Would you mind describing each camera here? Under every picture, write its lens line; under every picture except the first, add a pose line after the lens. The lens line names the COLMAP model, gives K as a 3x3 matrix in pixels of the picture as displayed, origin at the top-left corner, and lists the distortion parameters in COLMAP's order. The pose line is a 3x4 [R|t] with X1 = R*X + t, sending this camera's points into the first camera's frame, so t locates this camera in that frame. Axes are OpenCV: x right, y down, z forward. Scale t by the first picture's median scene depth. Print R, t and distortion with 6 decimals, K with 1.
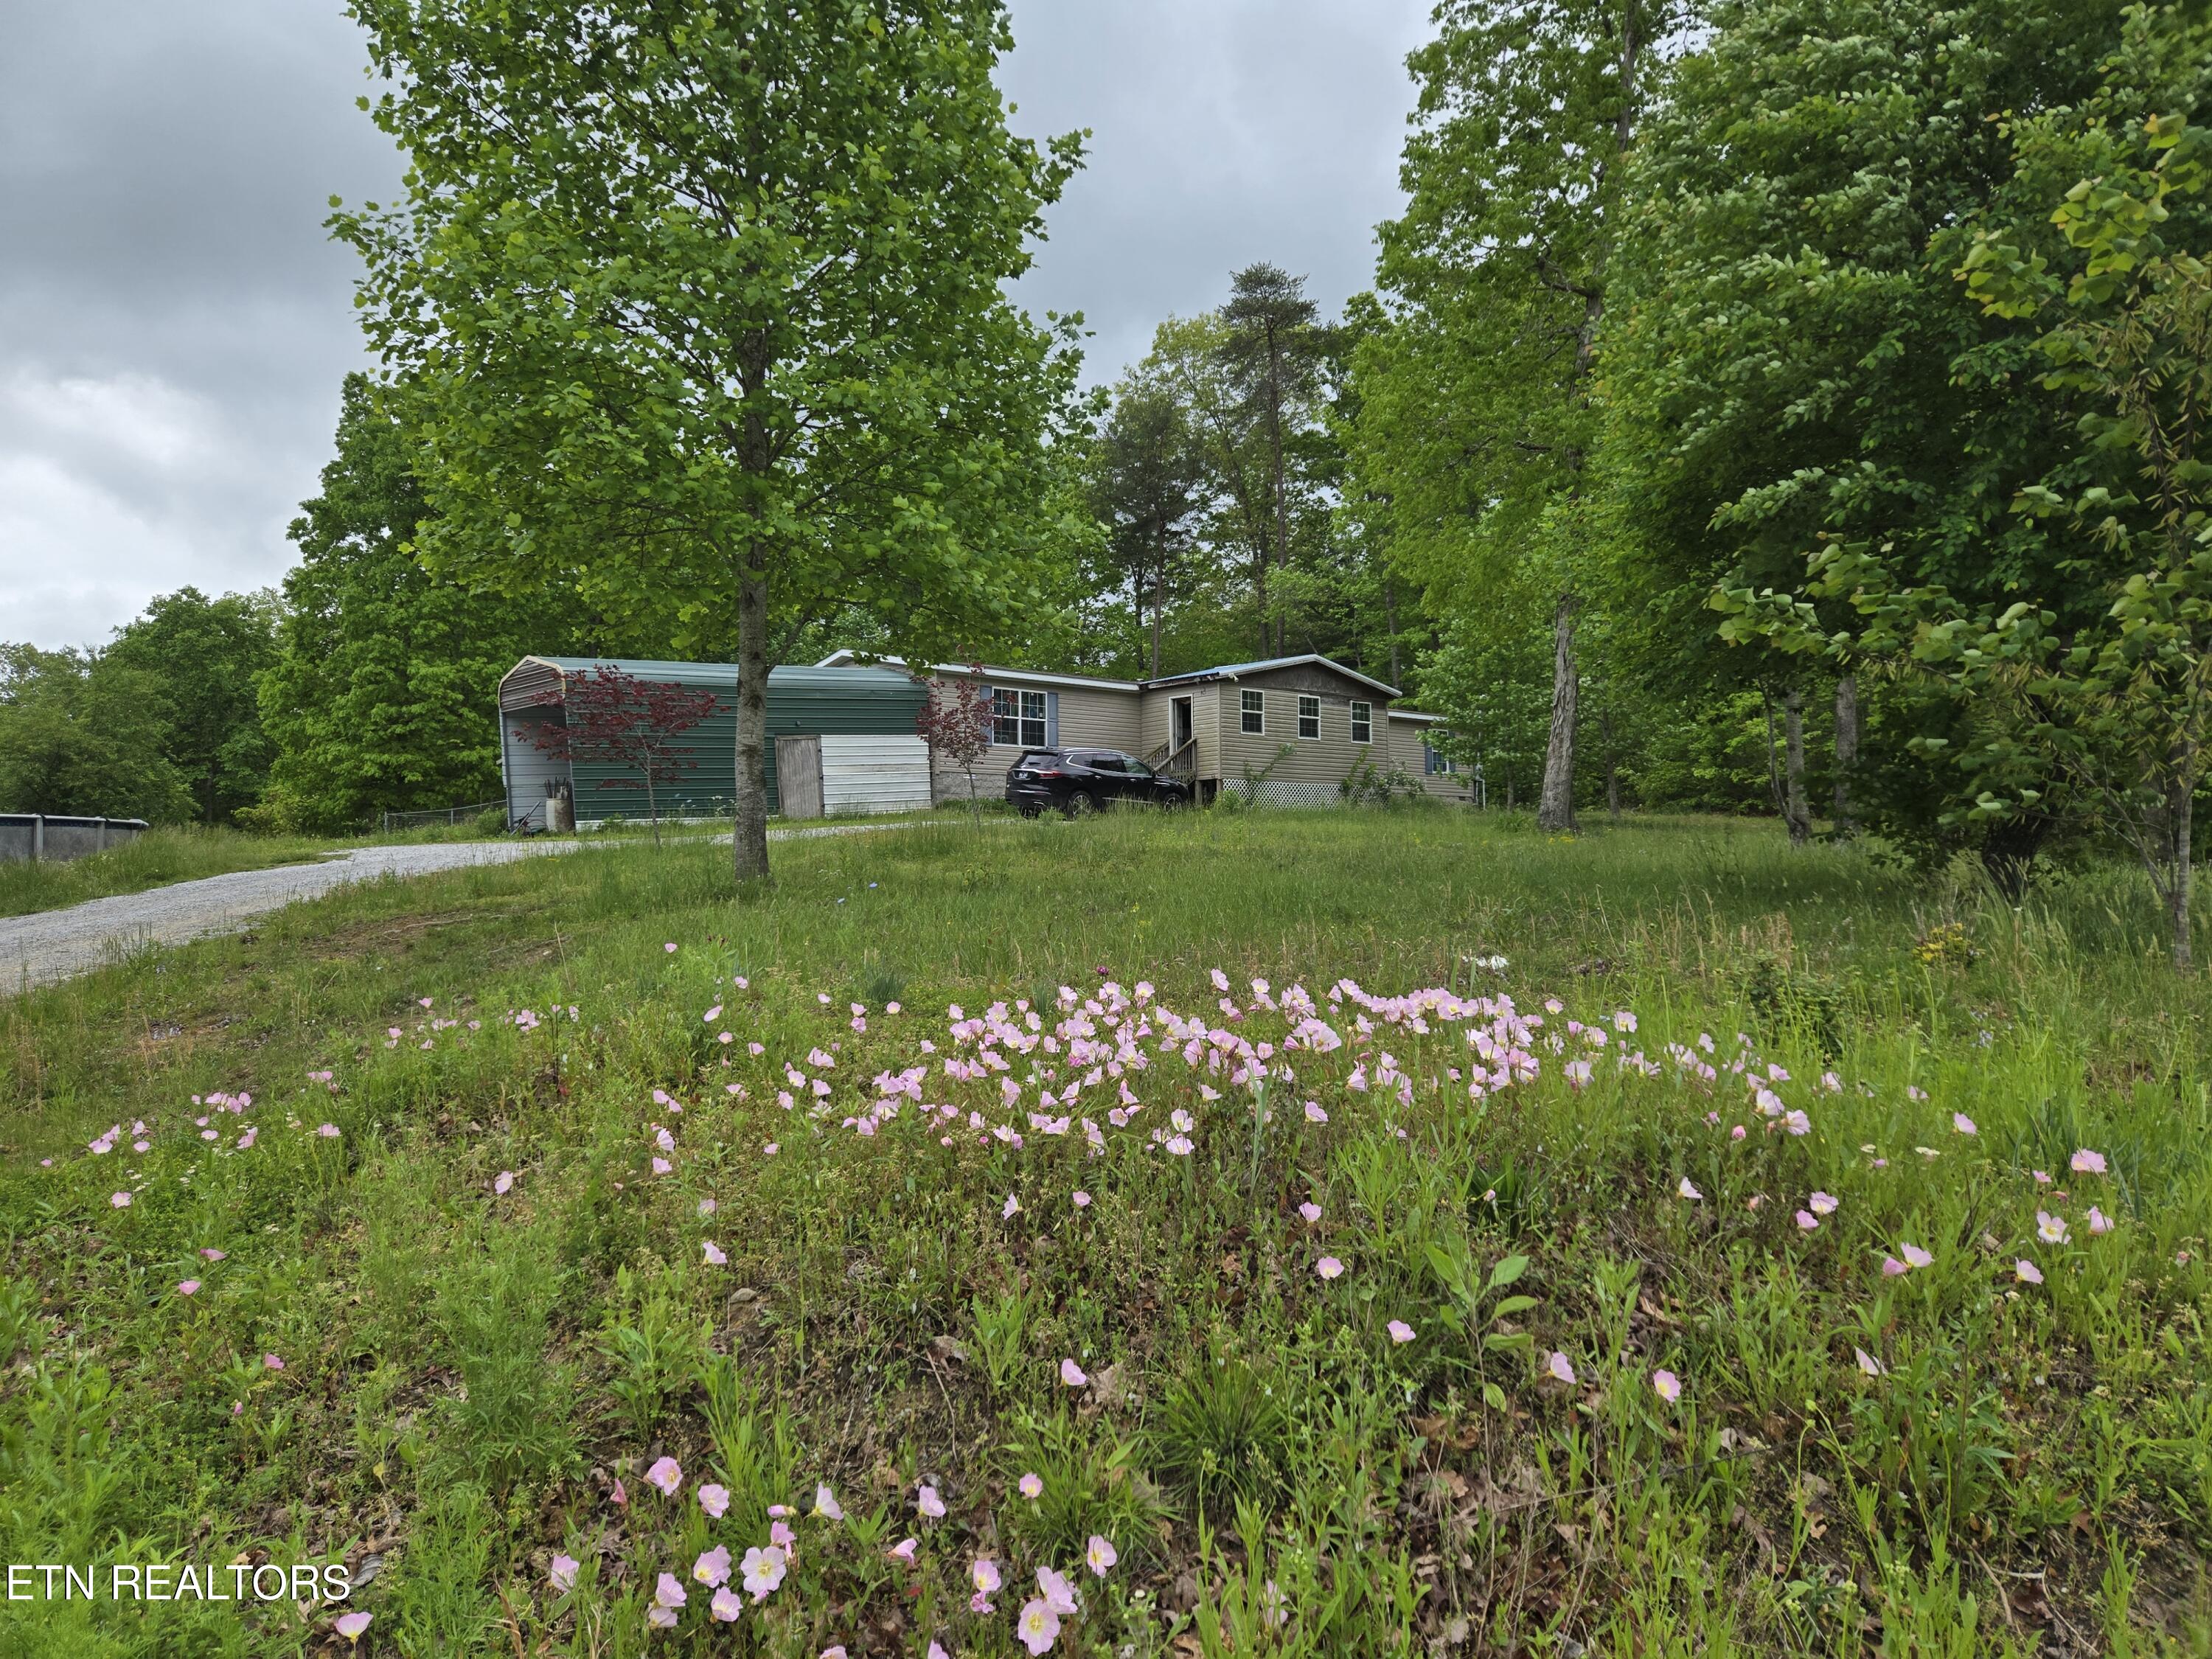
lens RADIAL K [[1535.7, 0, 1106.0], [0, 1535.7, 829.5], [0, 0, 1]] dist [0.068939, -0.005442]
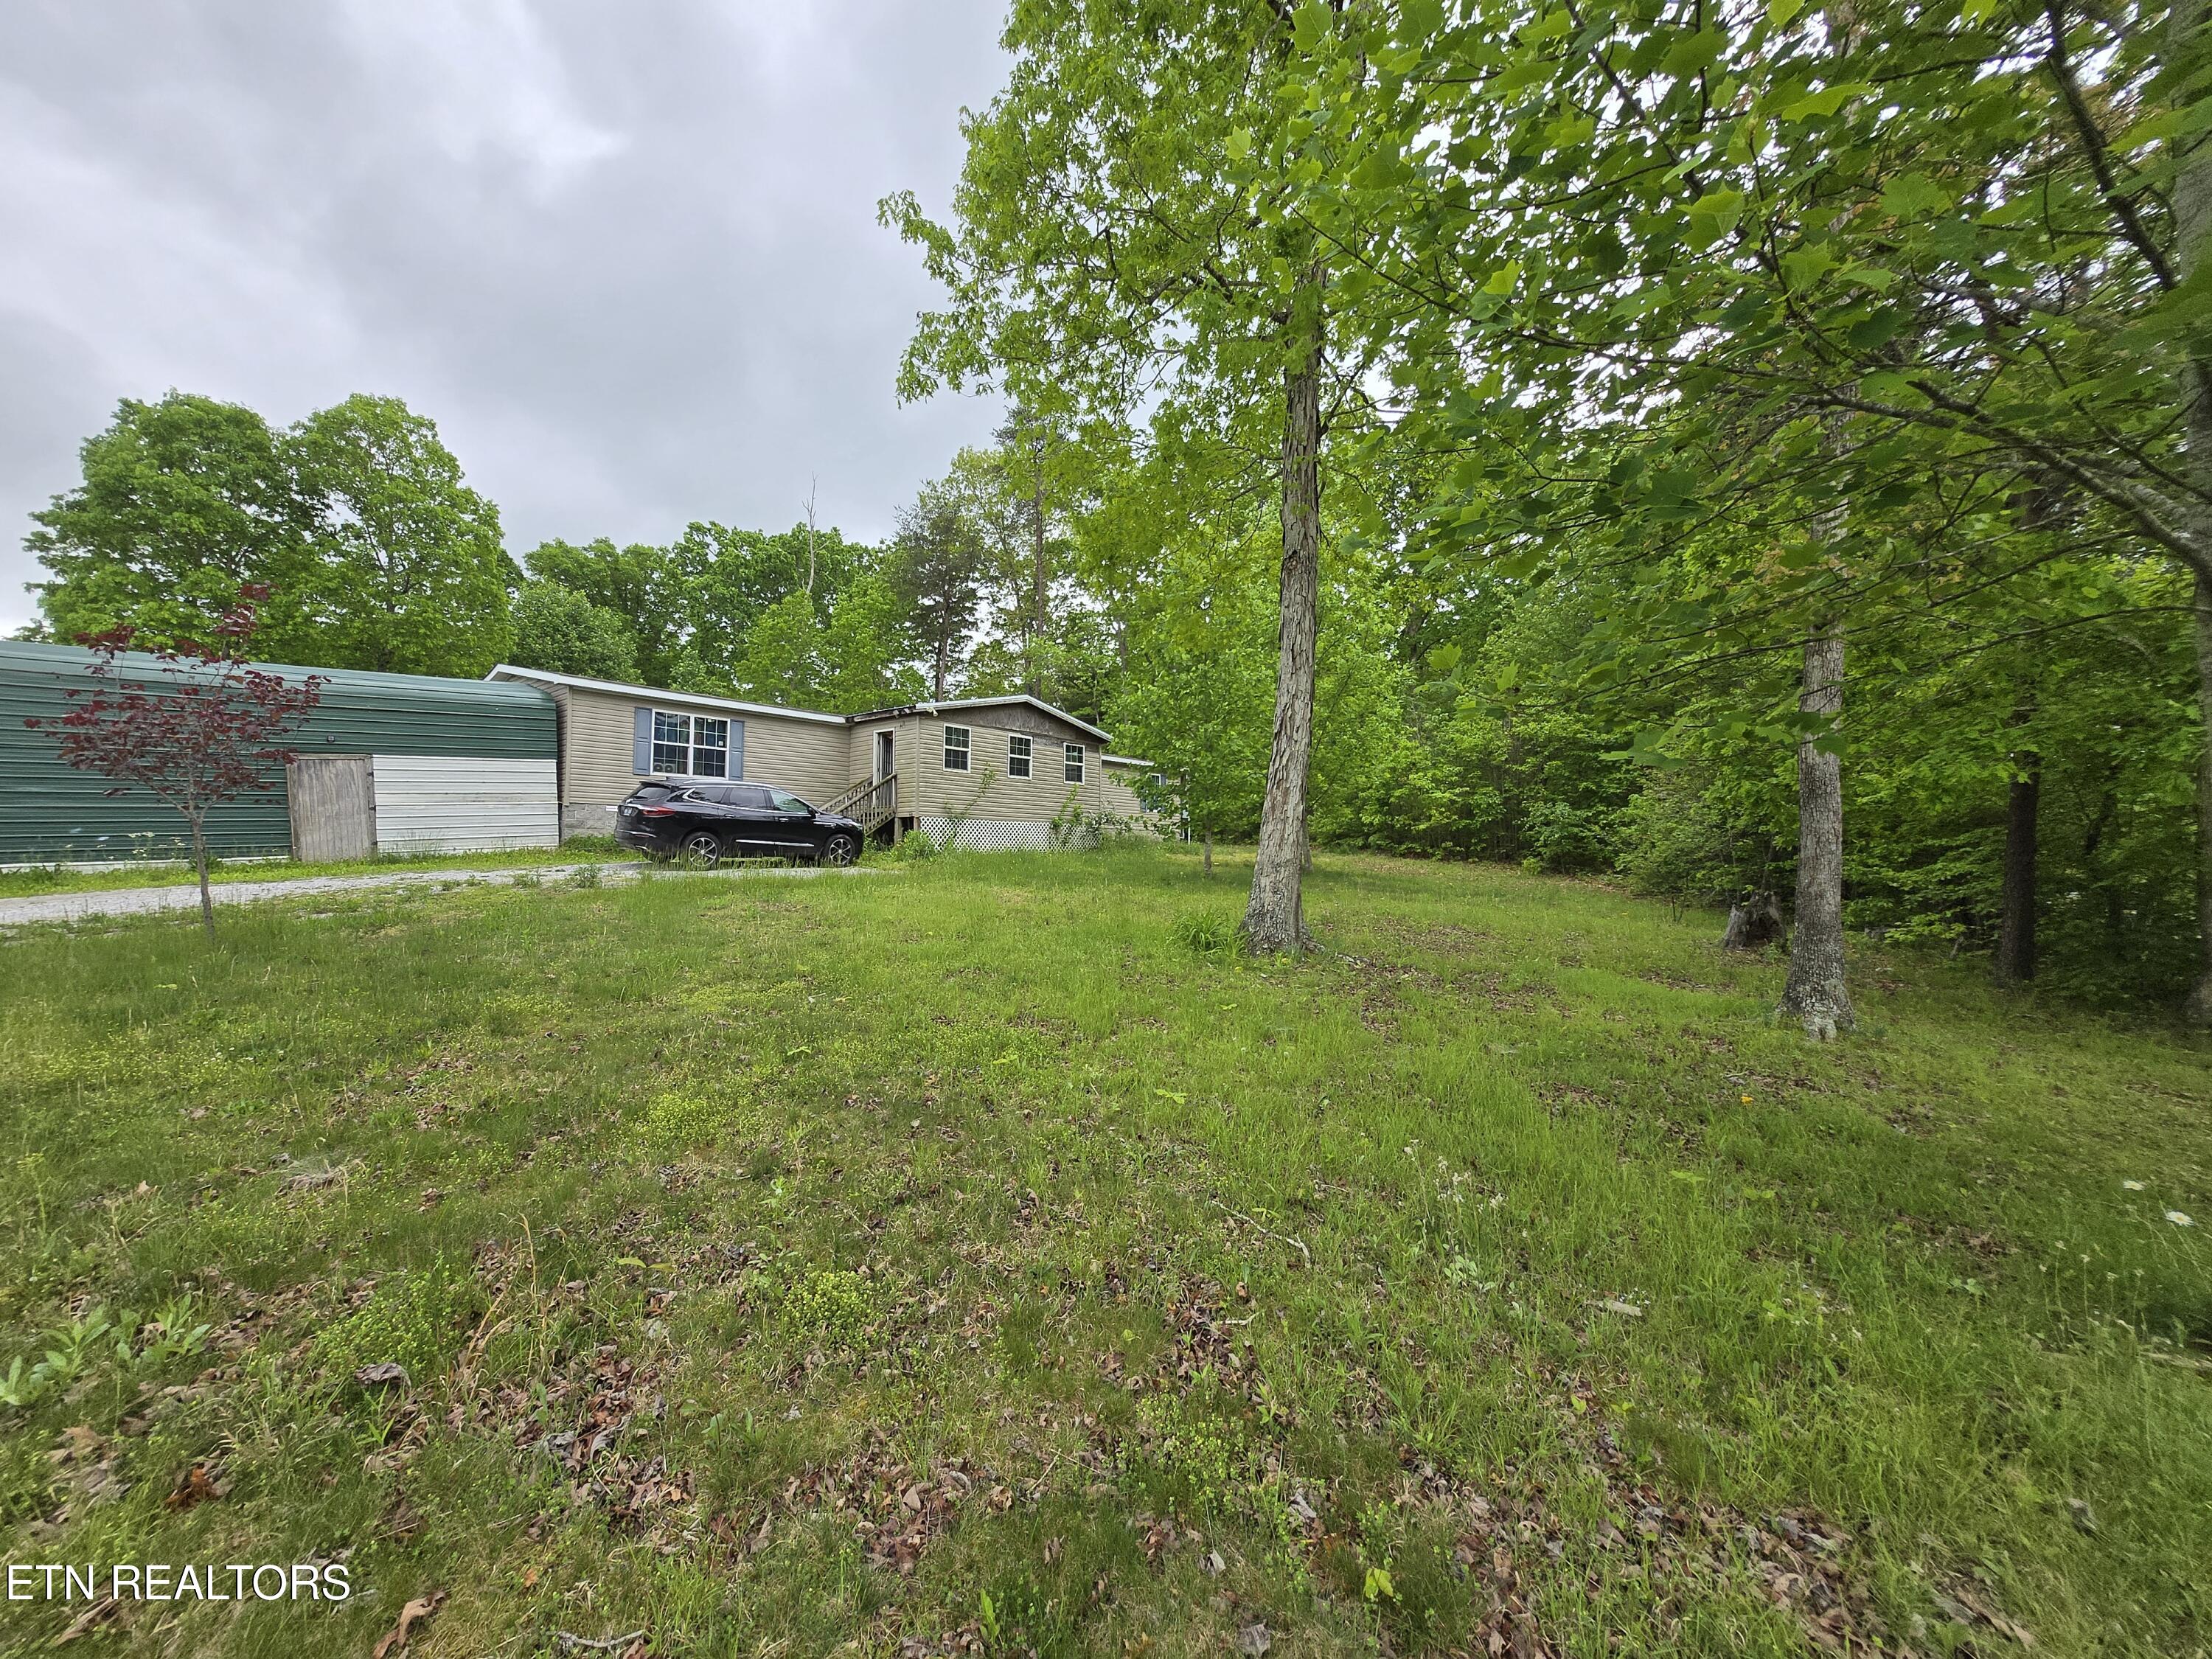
lens RADIAL K [[868.4, 0, 1106.0], [0, 868.4, 829.5], [0, 0, 1]] dist [0.000062, -0.000001]
pose [[0.990850, 0.021591, 0.133231, 0.114898], [-0.021711, 0.999764, -0.000554, -0.026089], [-0.133212, -0.002344, 0.991085, 0.428795]]
